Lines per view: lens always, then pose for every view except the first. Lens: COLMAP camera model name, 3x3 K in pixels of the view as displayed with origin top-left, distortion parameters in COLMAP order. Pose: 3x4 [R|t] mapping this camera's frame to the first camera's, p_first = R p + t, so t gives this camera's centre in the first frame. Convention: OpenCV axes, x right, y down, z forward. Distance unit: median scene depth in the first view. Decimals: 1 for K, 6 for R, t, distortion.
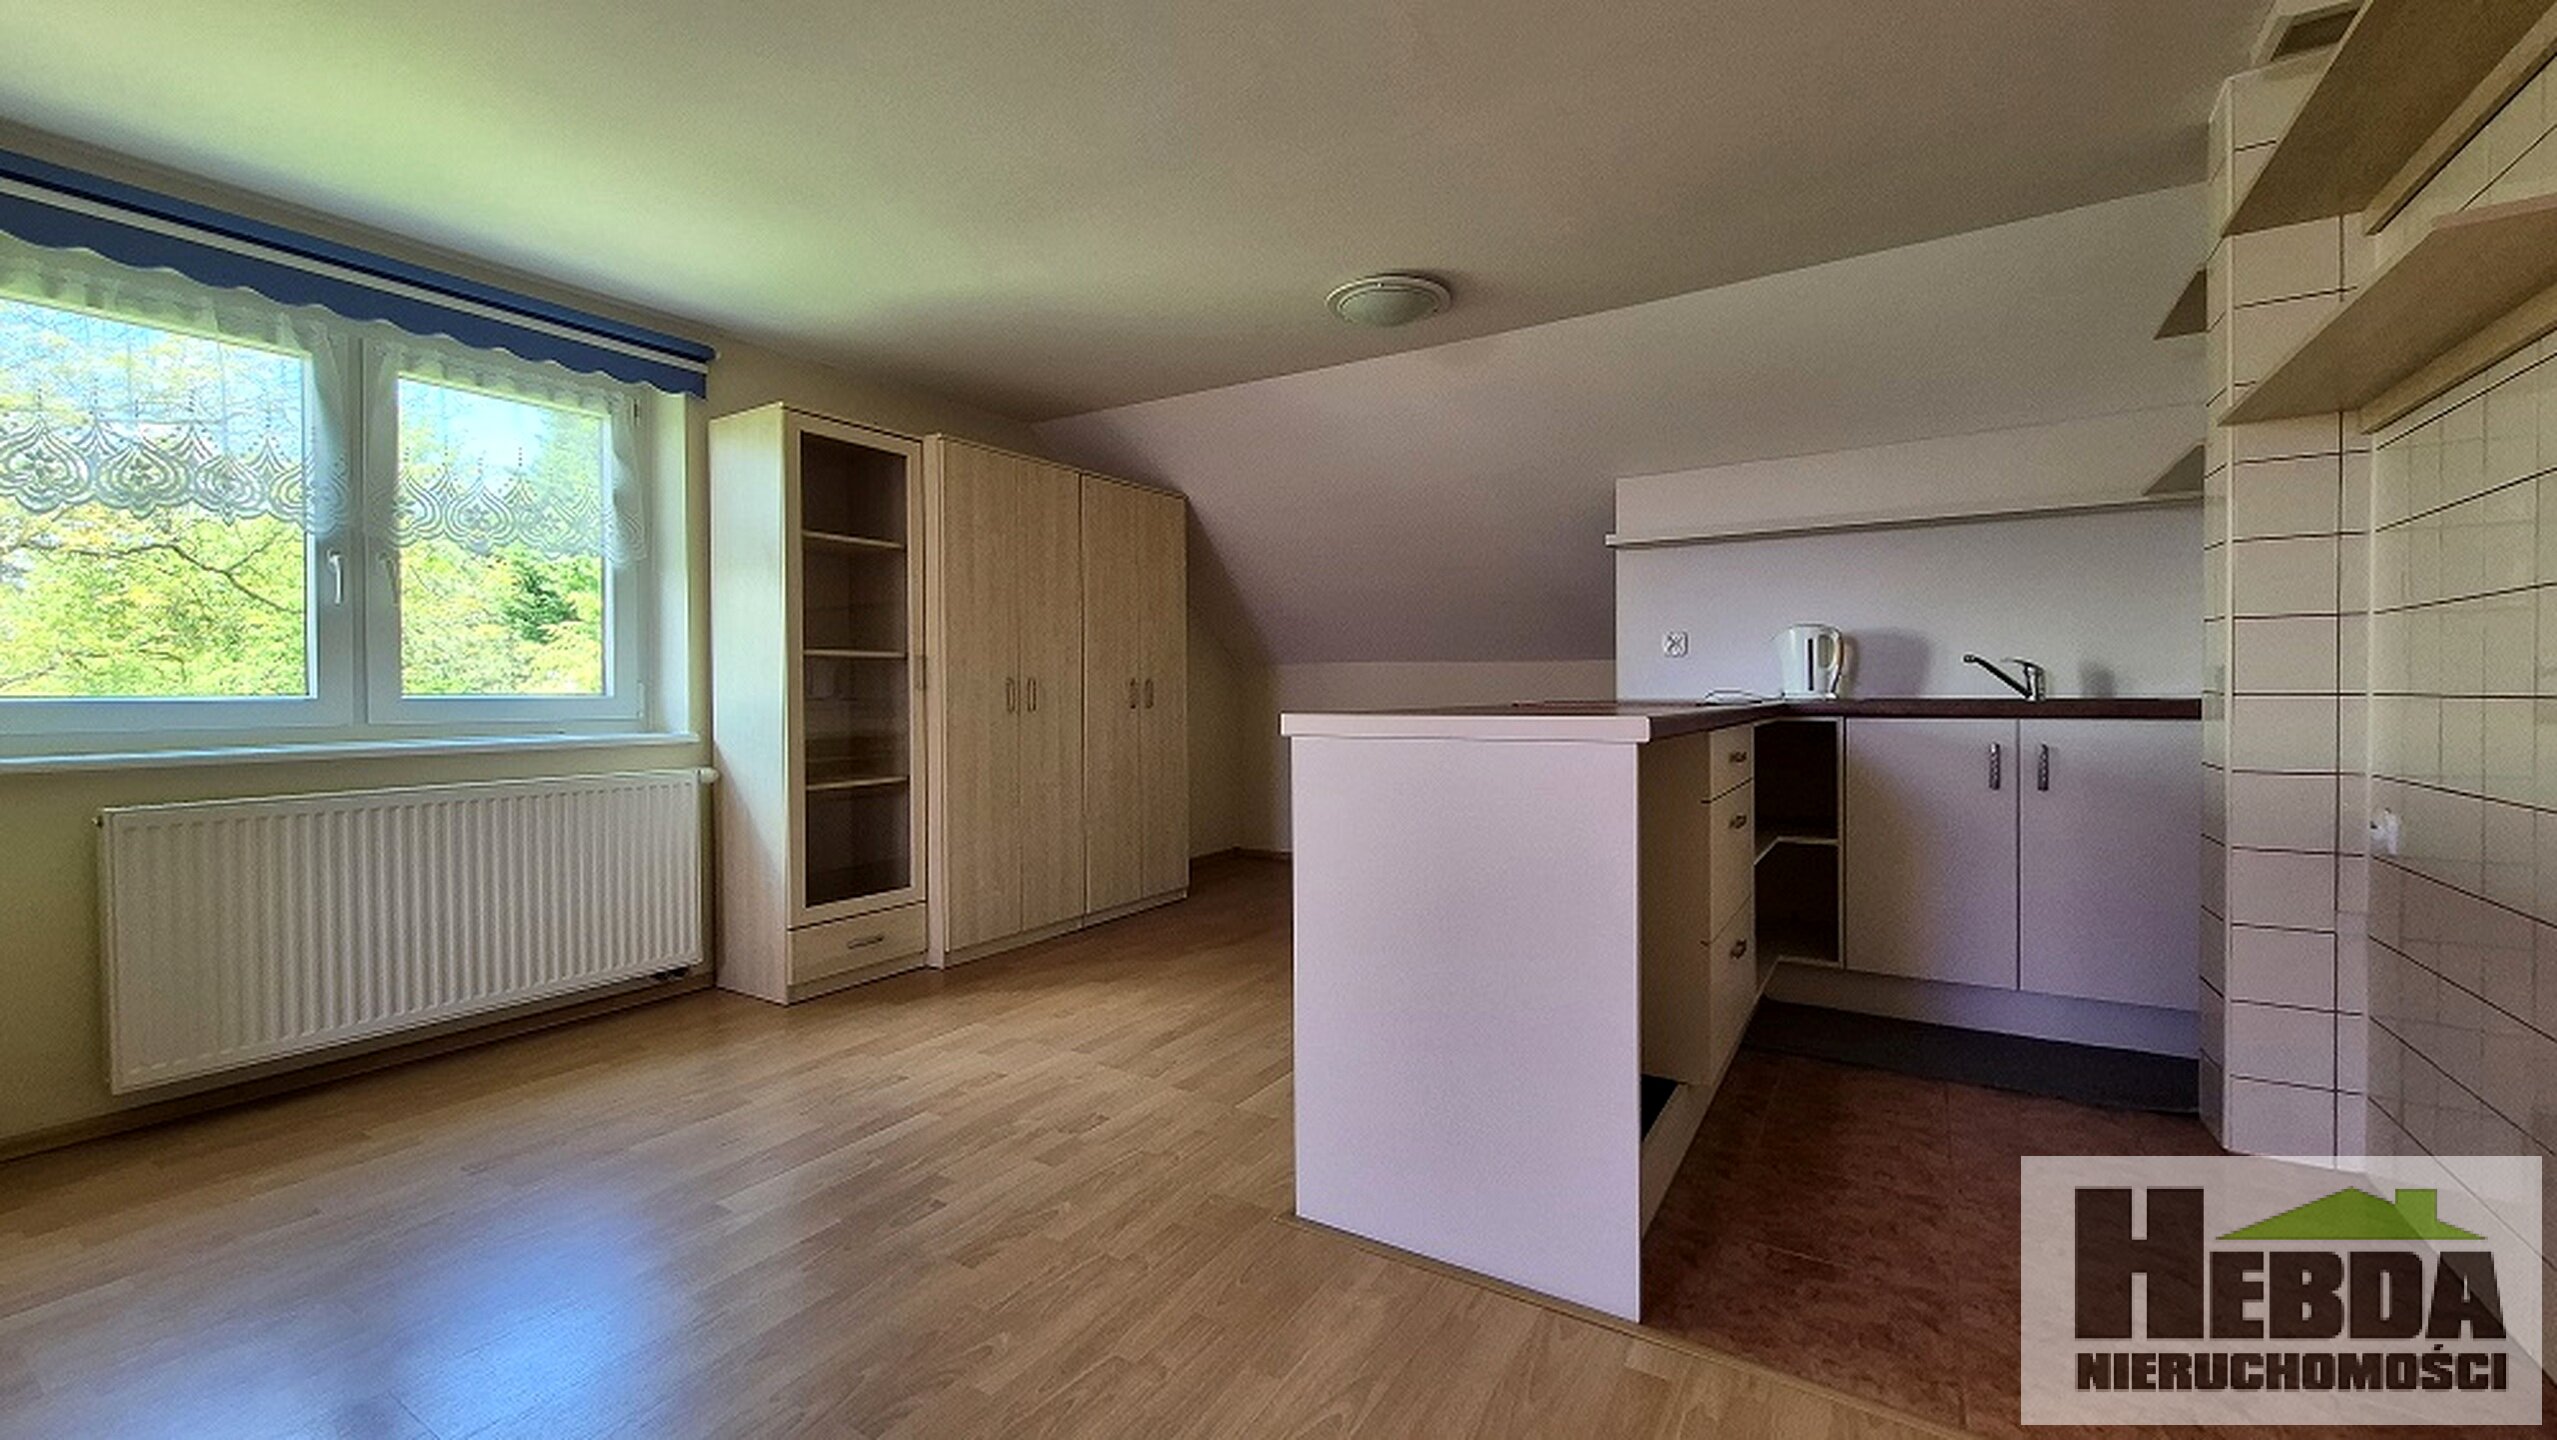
lens RADIAL K [[997.5, 0, 1290.6], [0, 997.5, 702.6], [0, 0, 1]] dist [-0.003066, 0.000381]
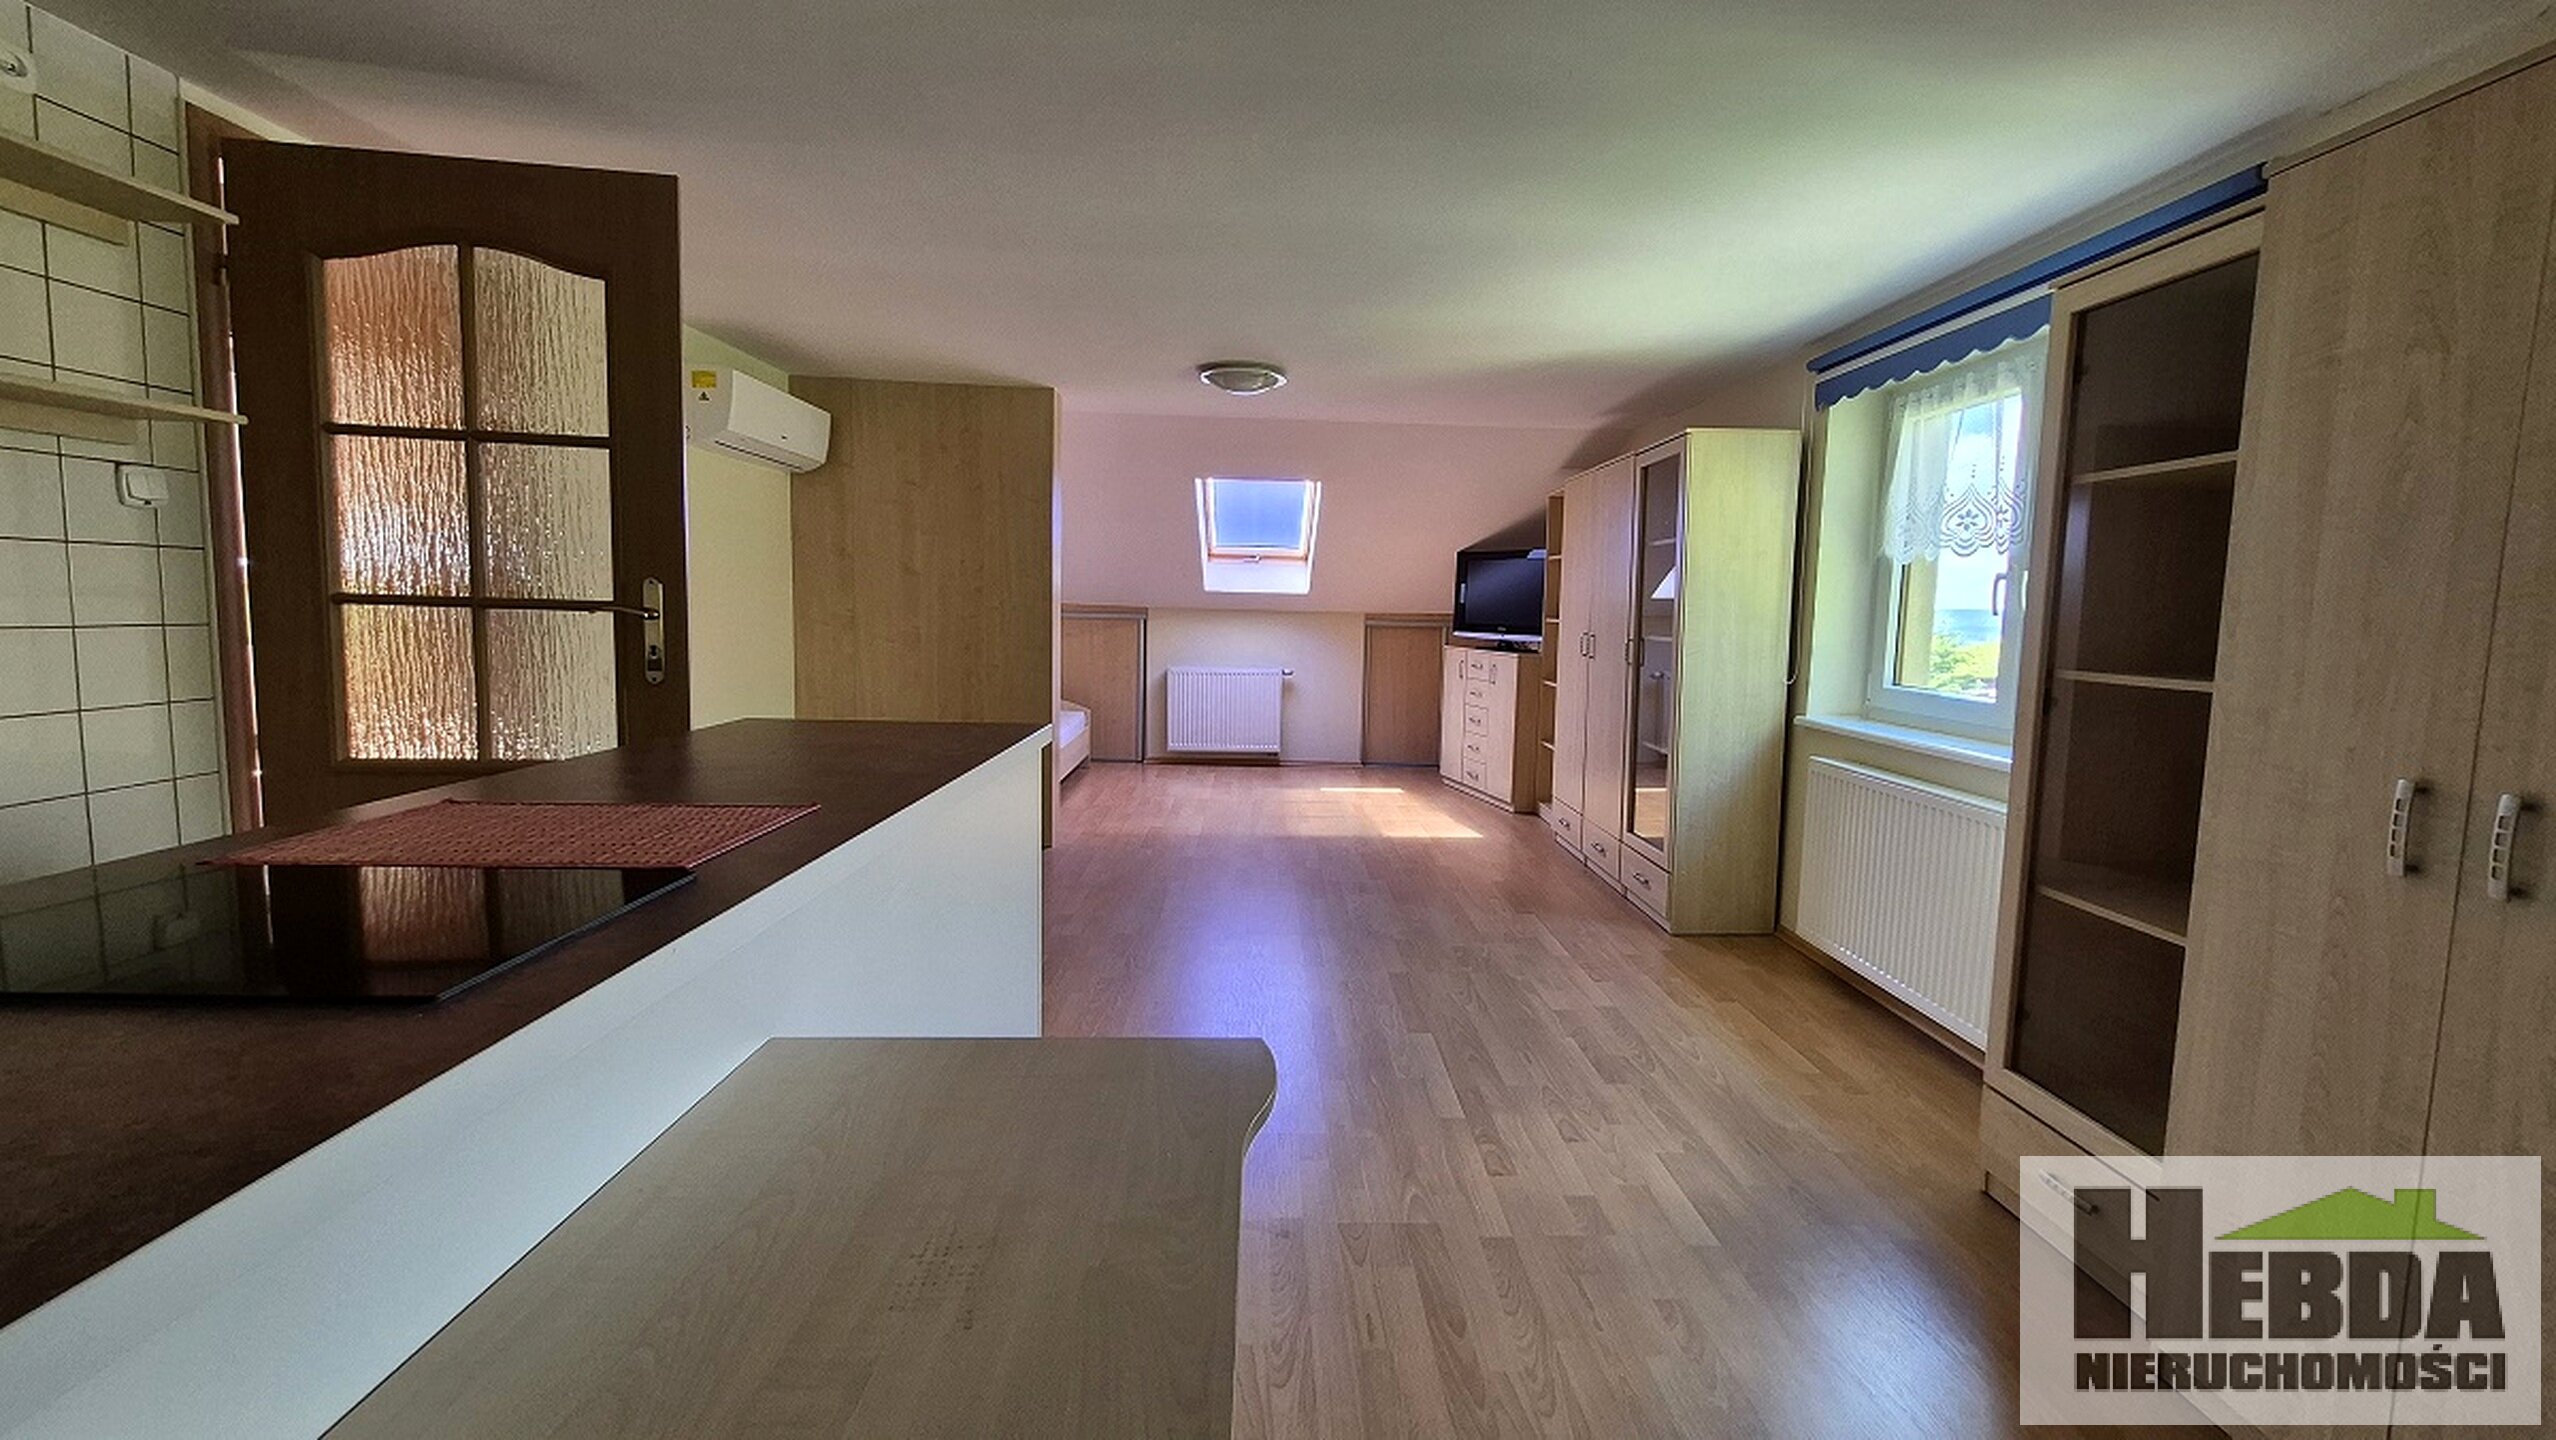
lens RADIAL K [[997.1, 0, 1298.7], [0, 997.1, 706.6], [0, 0, 1]] dist [-0.003066, 0.000381]
pose [[-0.818616, 0.042192, -0.572789, 0.319728], [-0.031663, 0.992466, 0.118358, -0.113989], [0.573467, 0.115026, -0.811113, 1.593226]]
